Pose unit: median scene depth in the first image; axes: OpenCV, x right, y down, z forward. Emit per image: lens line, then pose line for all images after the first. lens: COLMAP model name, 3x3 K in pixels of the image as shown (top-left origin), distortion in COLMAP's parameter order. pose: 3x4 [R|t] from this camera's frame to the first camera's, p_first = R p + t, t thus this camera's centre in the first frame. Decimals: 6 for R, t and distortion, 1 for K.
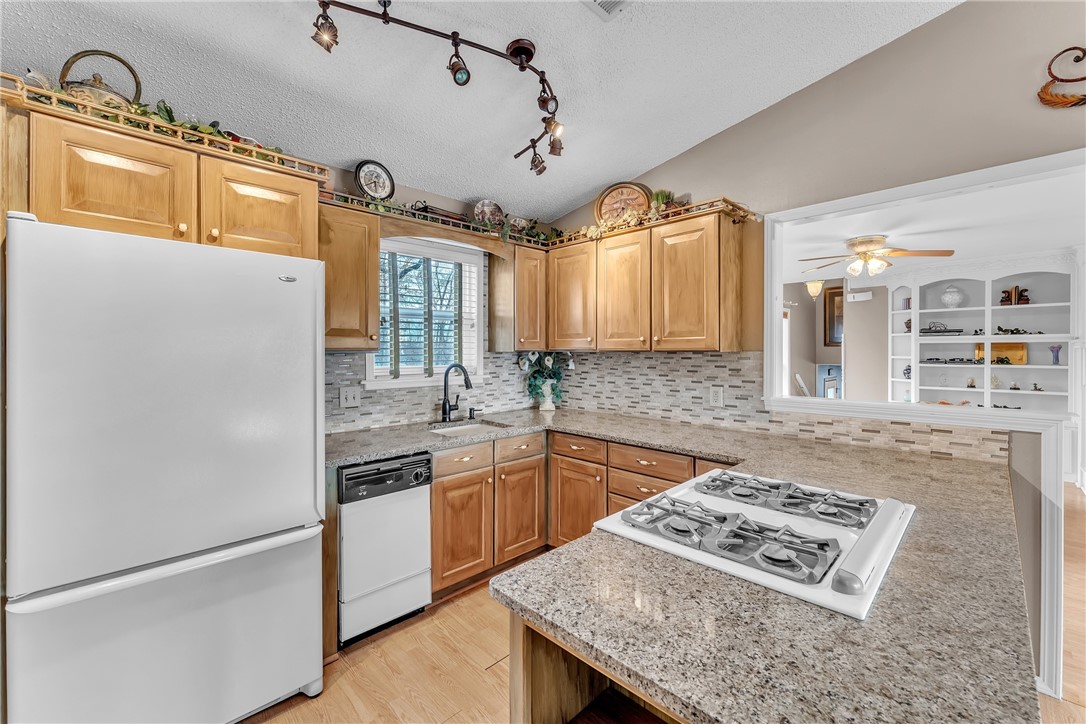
lens RADIAL K [[449.2, 0, 540.2], [0, 449.2, 354.5], [0, 0, 1]] dist [0.001335, 0.000069]
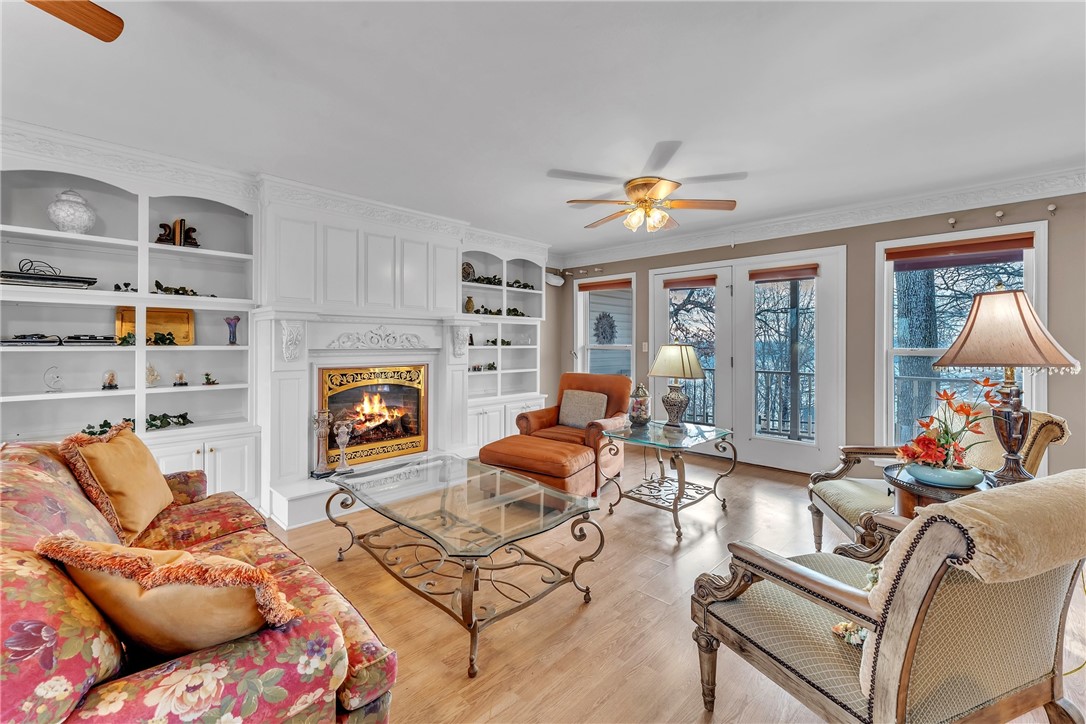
lens RADIAL K [[449.2, 0, 539.6], [0, 449.2, 341.9], [0, 0, 1]] dist [0.001335, 0.000069]
pose [[-0.029335, 0.002116, 0.999567, 0.679380], [0.004816, 0.999986, -0.001975, 0.034216], [-0.999558, 0.004756, -0.029345, 0.842048]]
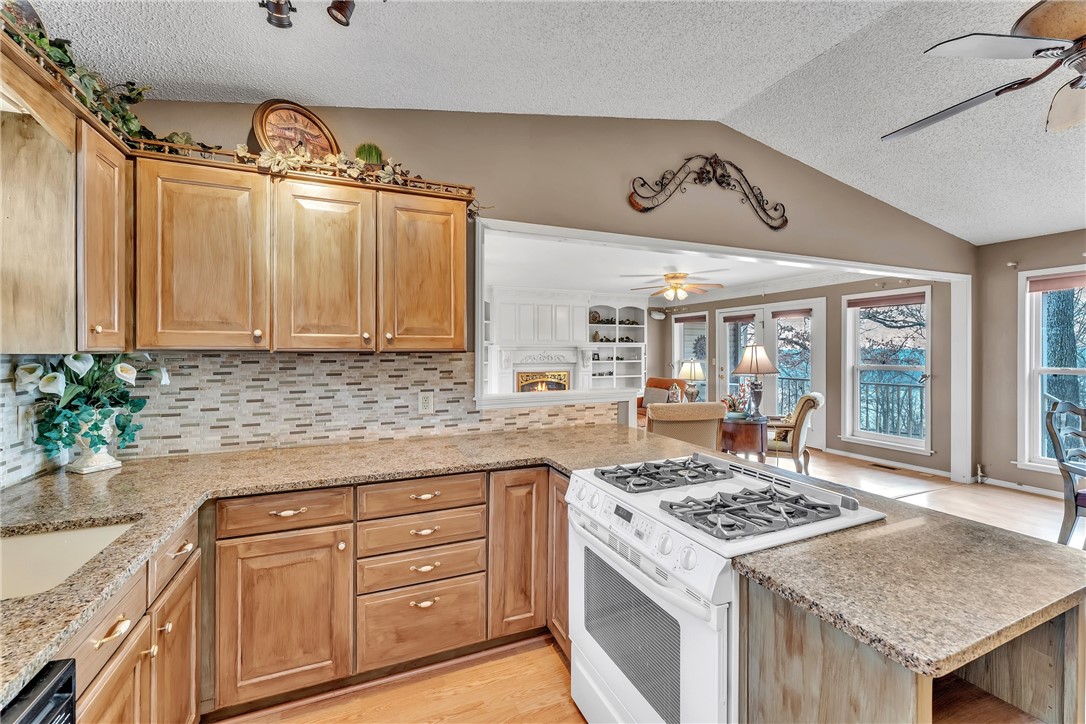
lens RADIAL K [[449.2, 0, 541.2], [0, 449.2, 353.9], [0, 0, 1]] dist [0.001335, 0.000069]
pose [[0.351621, -0.004439, 0.936132, -0.323249], [0.008529, 0.999962, 0.001538, -0.002779], [-0.936103, 0.007444, 0.351646, 0.417920]]
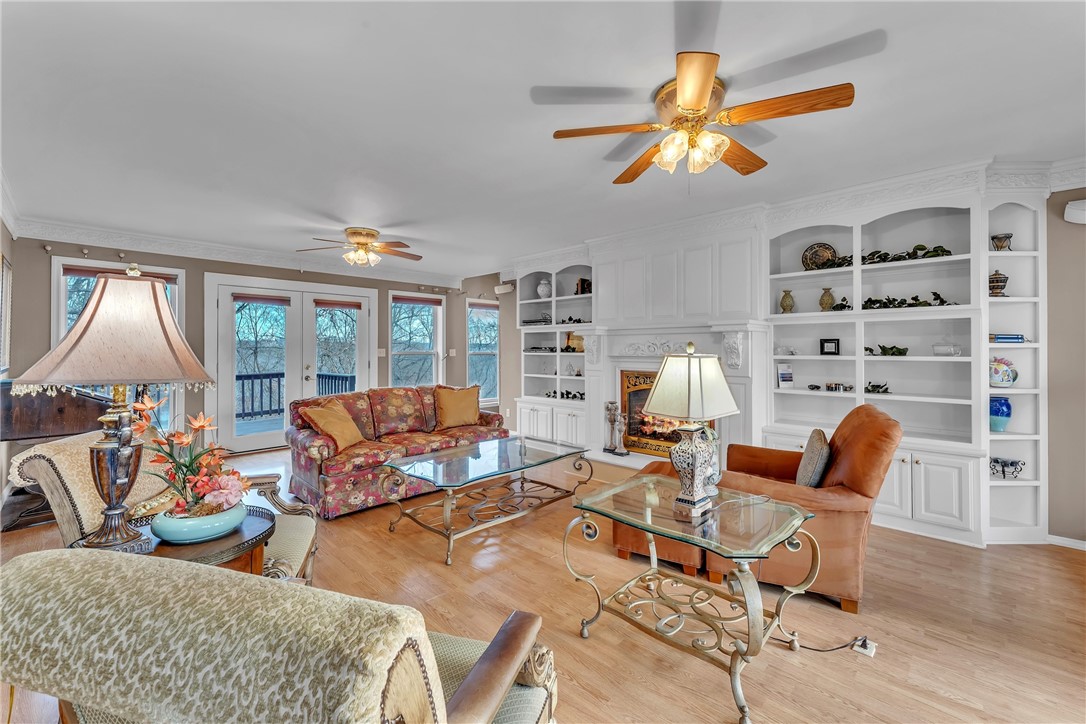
lens RADIAL K [[449.2, 0, 548.8], [0, 449.2, 351.3], [0, 0, 1]] dist [0.001335, 0.000069]
pose [[0.999215, 0.001383, 0.039588, 1.515110], [-0.001280, 0.999996, -0.002633, 0.036604], [-0.039592, 0.002581, 0.999213, -0.087907]]
